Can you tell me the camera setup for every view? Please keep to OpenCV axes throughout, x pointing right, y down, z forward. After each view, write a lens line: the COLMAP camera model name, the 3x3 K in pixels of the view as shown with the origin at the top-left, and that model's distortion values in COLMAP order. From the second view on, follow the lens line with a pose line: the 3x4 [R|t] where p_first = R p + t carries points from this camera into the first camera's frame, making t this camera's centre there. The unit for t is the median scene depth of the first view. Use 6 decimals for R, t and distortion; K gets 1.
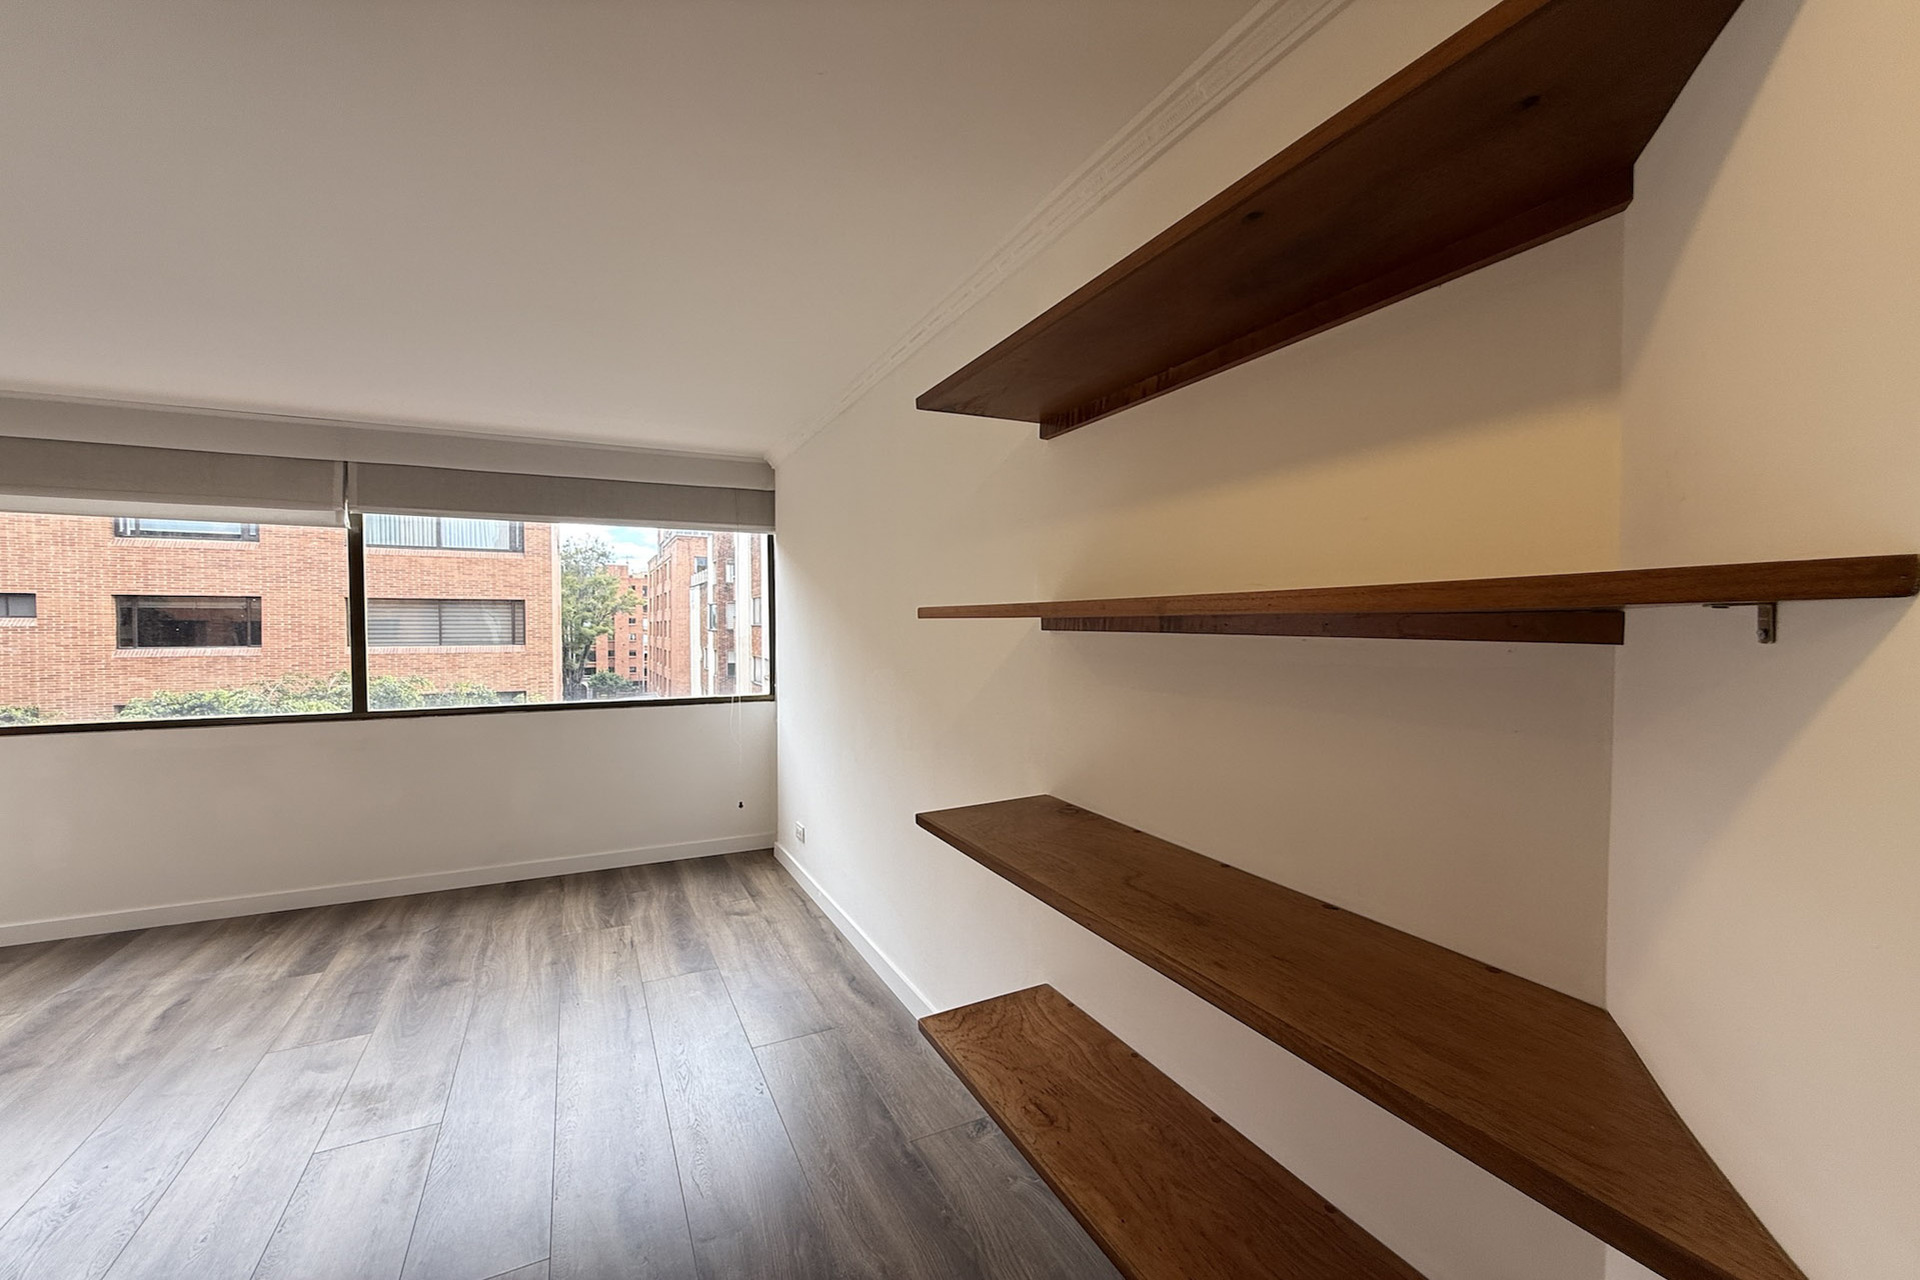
lens RADIAL K [[768.0, 0, 958.1], [0, 768.0, 635.5], [0, 0, 1]] dist [0.000887, -0.000702]
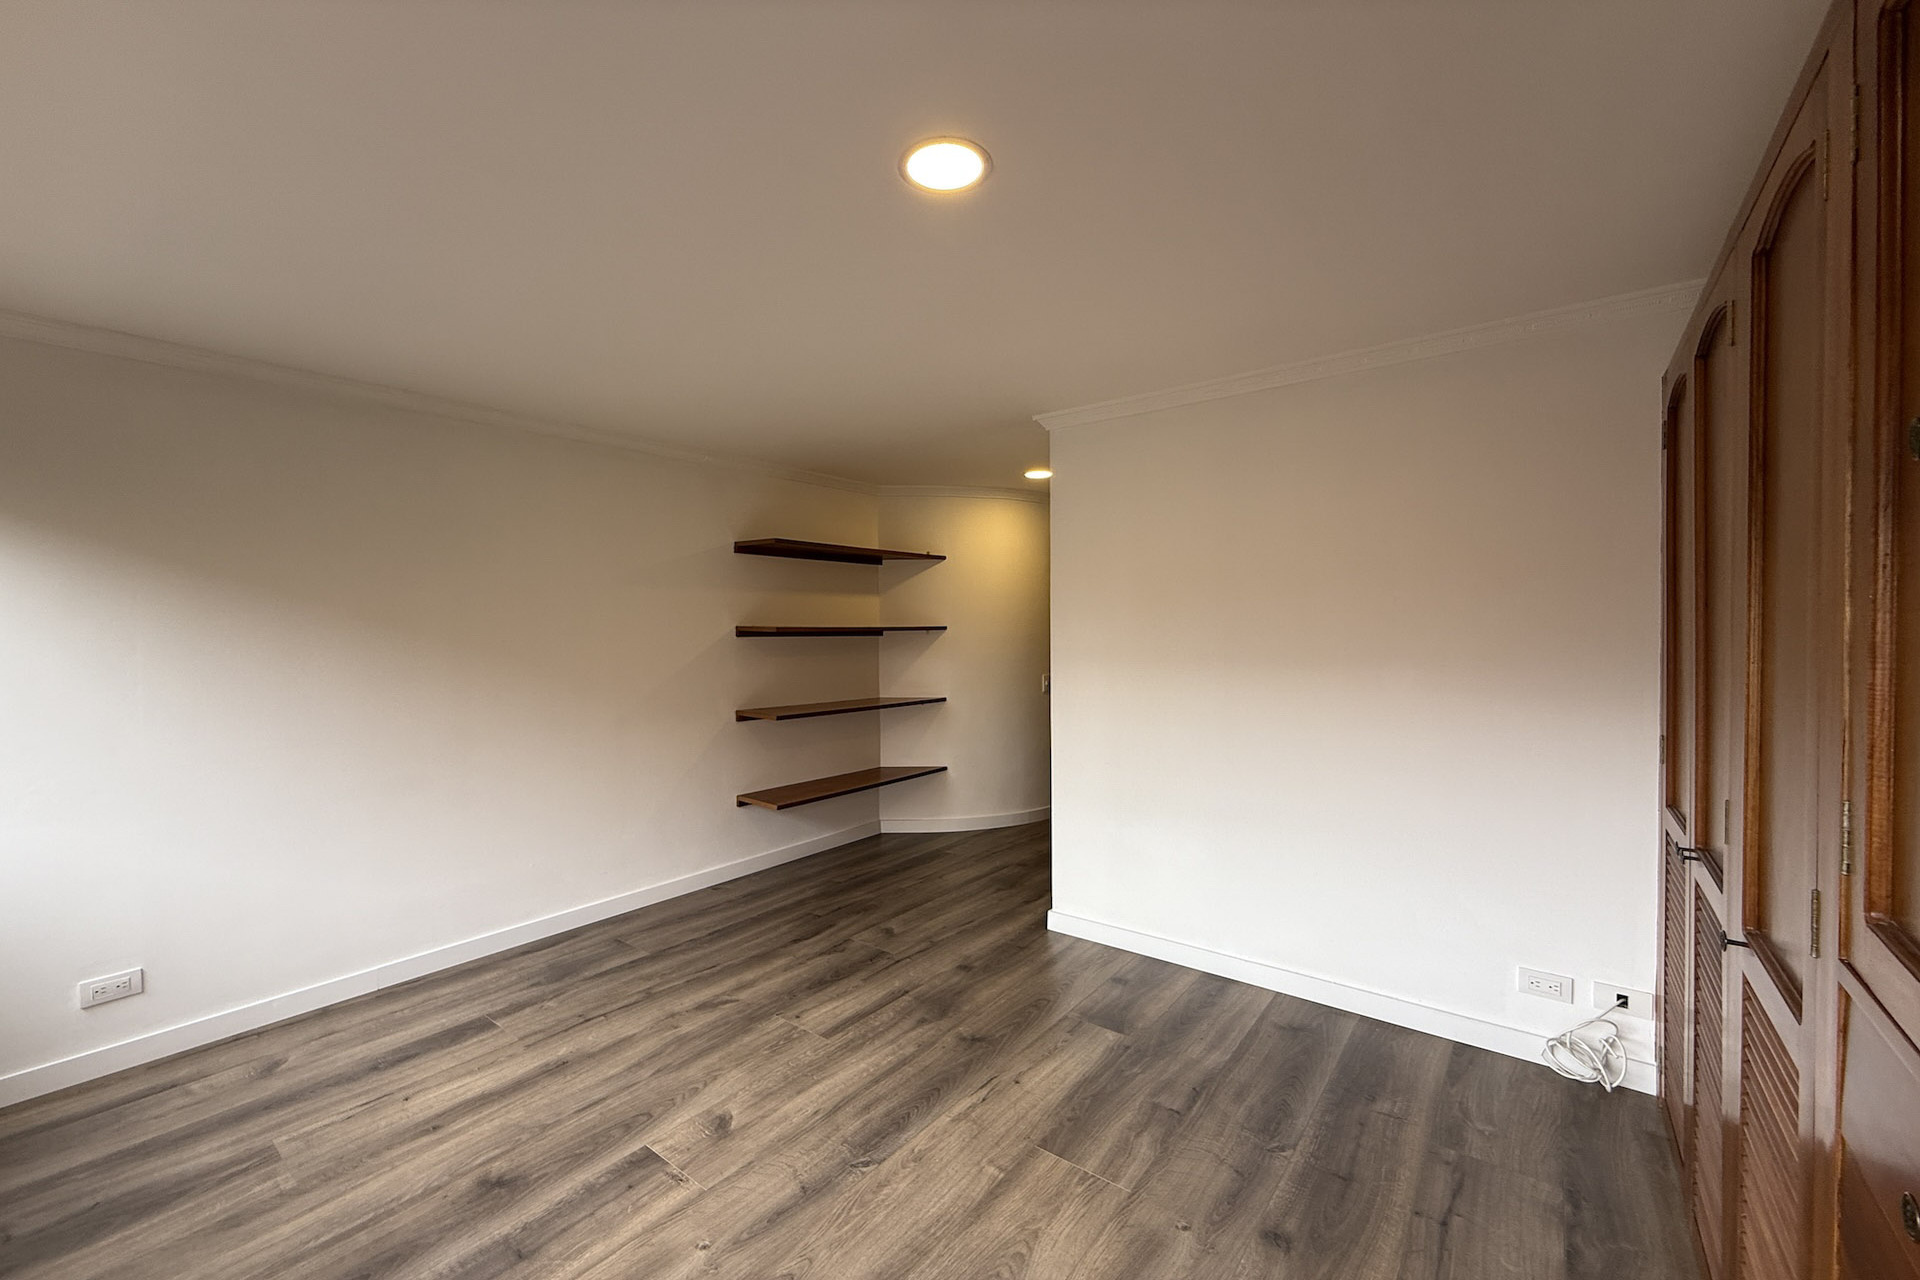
lens RADIAL K [[768.0, 0, 958.7], [0, 768.0, 644.5], [0, 0, 1]] dist [0.000887, -0.000702]
pose [[-0.444380, -0.006769, 0.895813, -1.210317], [0.025565, 0.999468, 0.020234, -0.006385], [-0.895474, 0.031892, -0.443971, 0.785008]]
